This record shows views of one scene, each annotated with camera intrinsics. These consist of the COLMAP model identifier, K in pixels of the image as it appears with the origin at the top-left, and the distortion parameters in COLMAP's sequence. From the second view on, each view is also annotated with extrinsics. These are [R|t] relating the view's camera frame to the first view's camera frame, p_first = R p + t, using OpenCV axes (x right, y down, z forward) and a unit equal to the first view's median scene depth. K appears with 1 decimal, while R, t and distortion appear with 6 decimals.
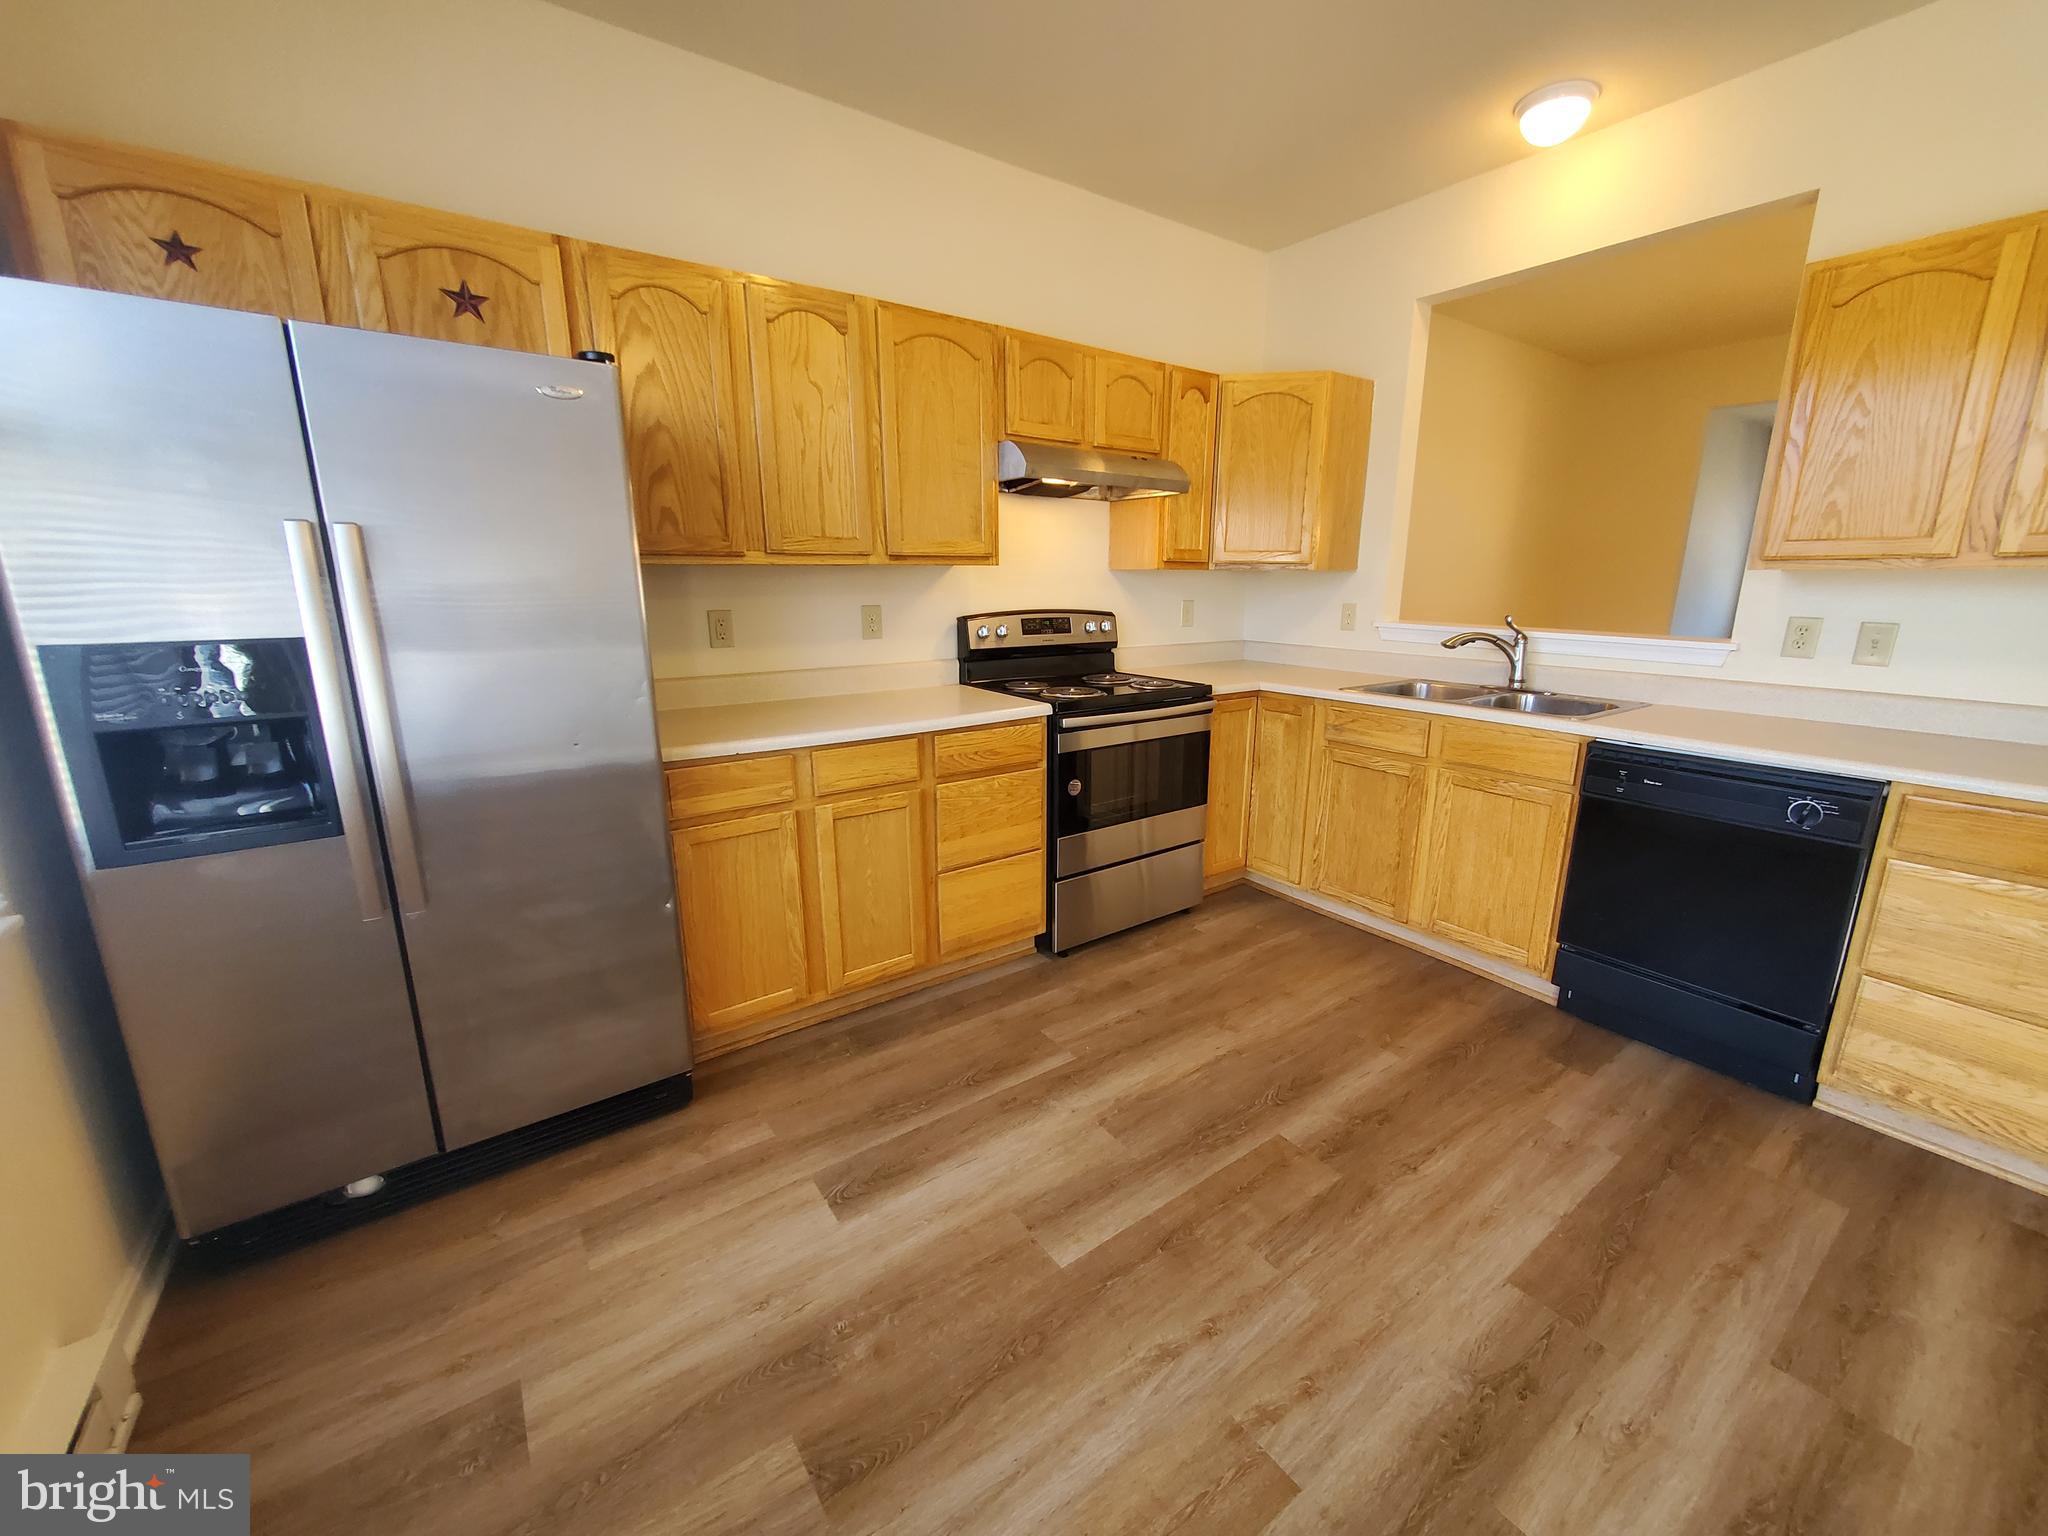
lens RADIAL K [[817.5, 0, 1032.7], [0, 817.5, 761.0], [0, 0, 1]] dist [-0.002728, 0.000571]
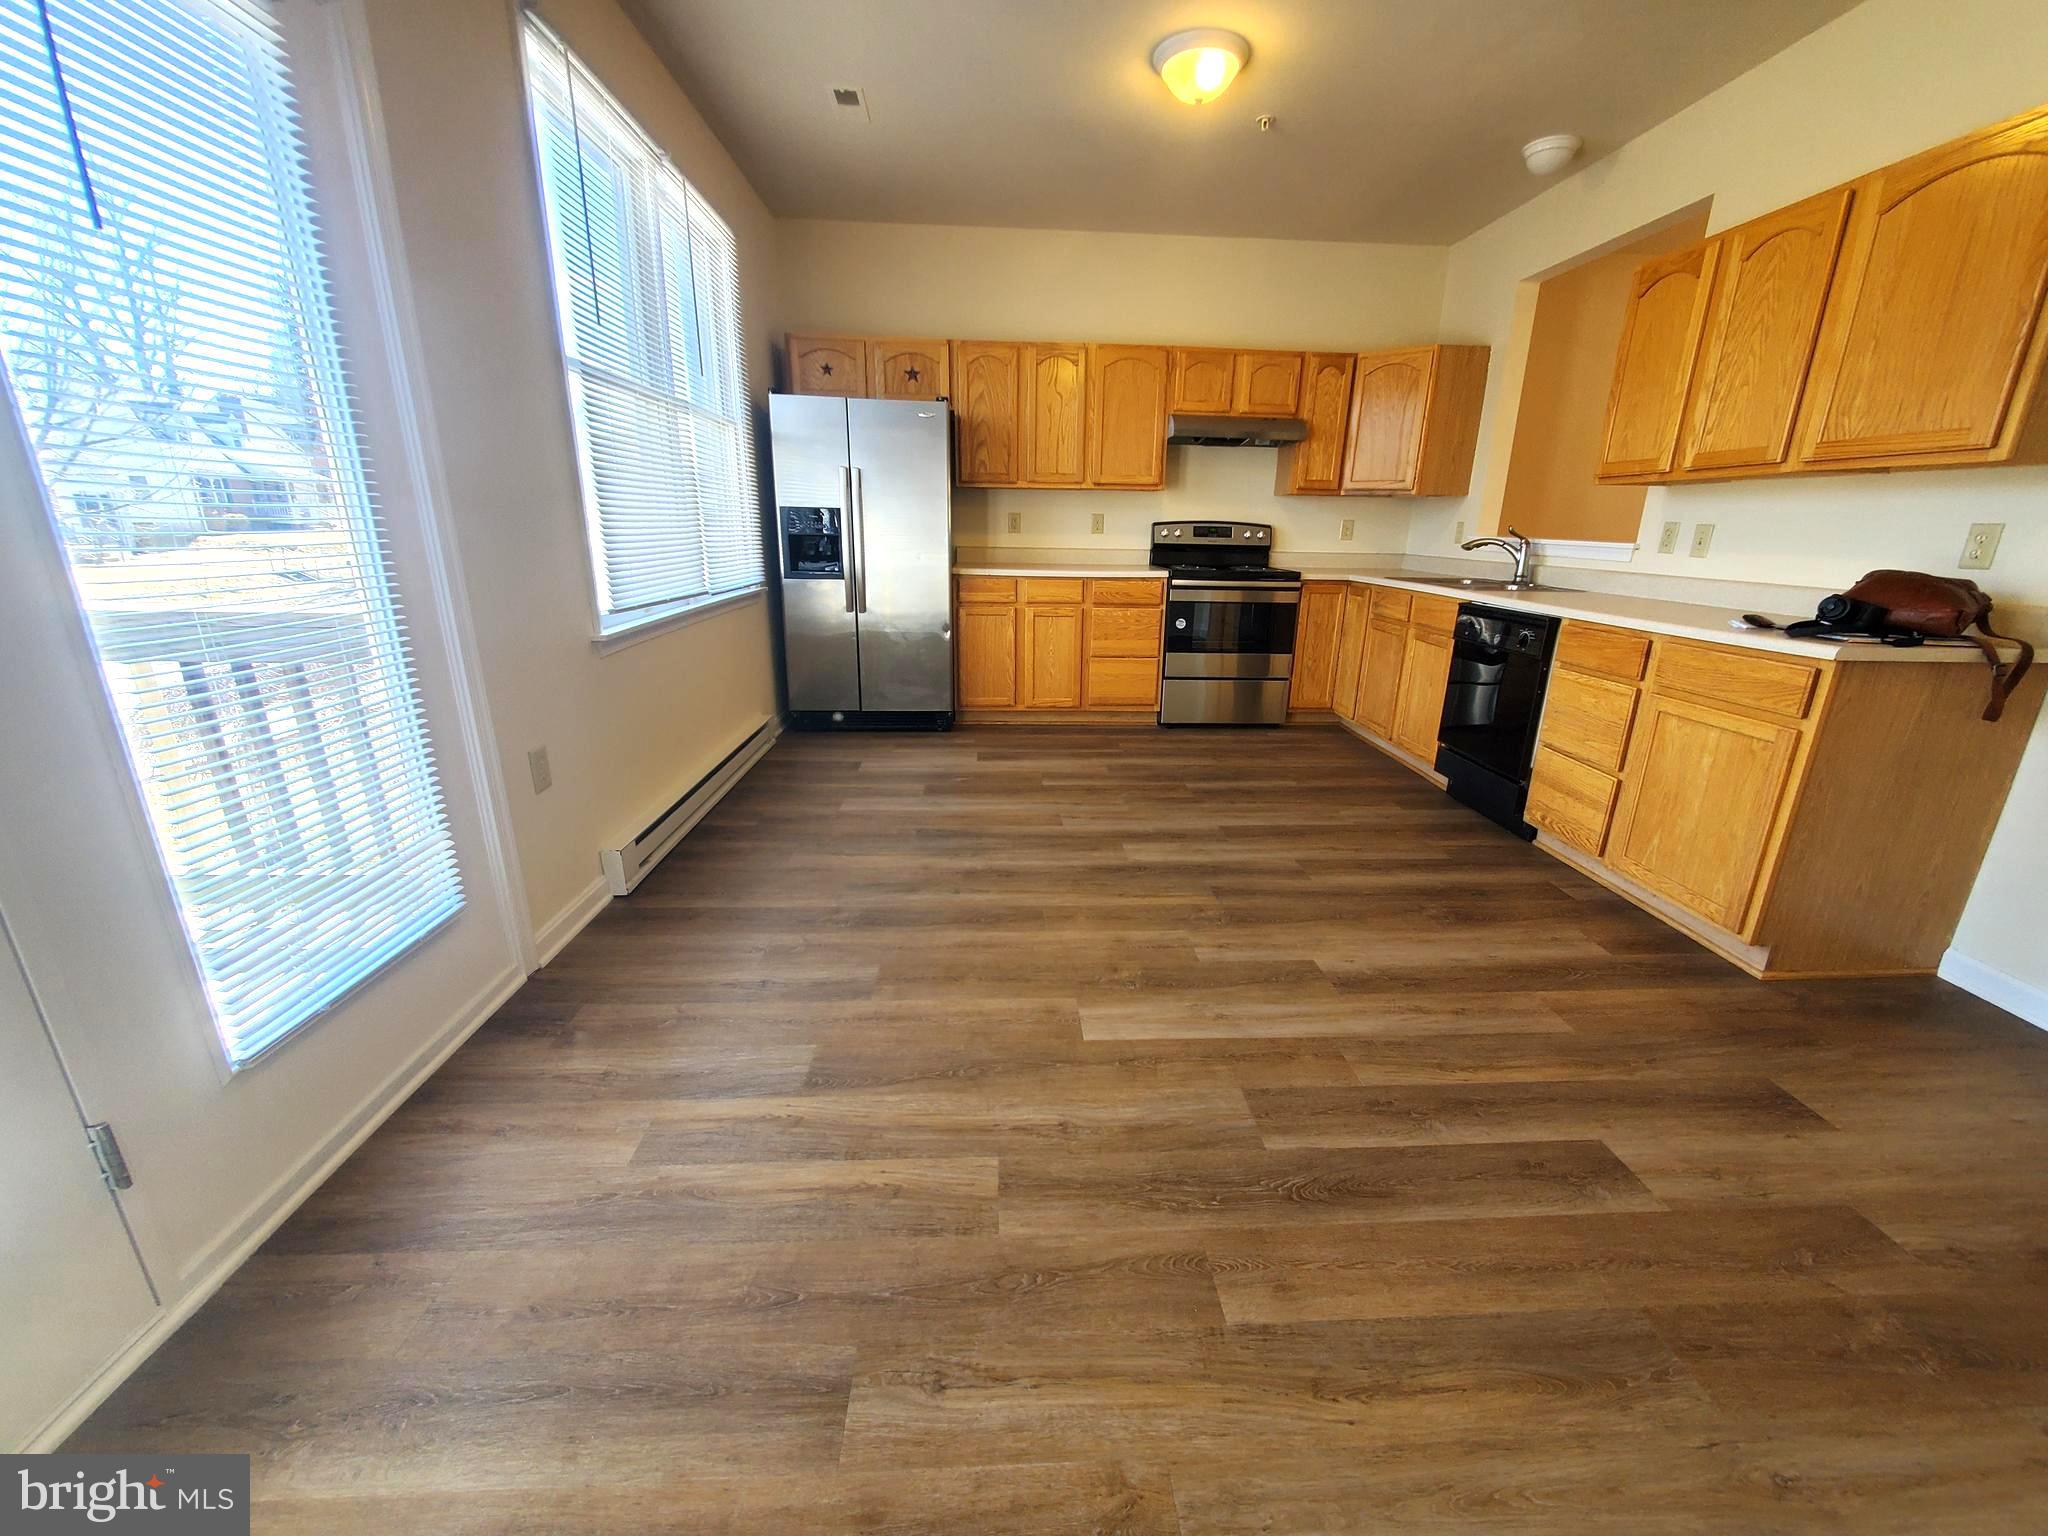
lens RADIAL K [[817.5, 0, 1027.9], [0, 817.5, 777.5], [0, 0, 1]] dist [-0.002728, 0.000571]
pose [[0.834914, 0.176288, -0.521384, 0.779940], [-0.139086, 0.984148, 0.110032, 0.219544], [0.532516, -0.019350, 0.846199, -0.652604]]
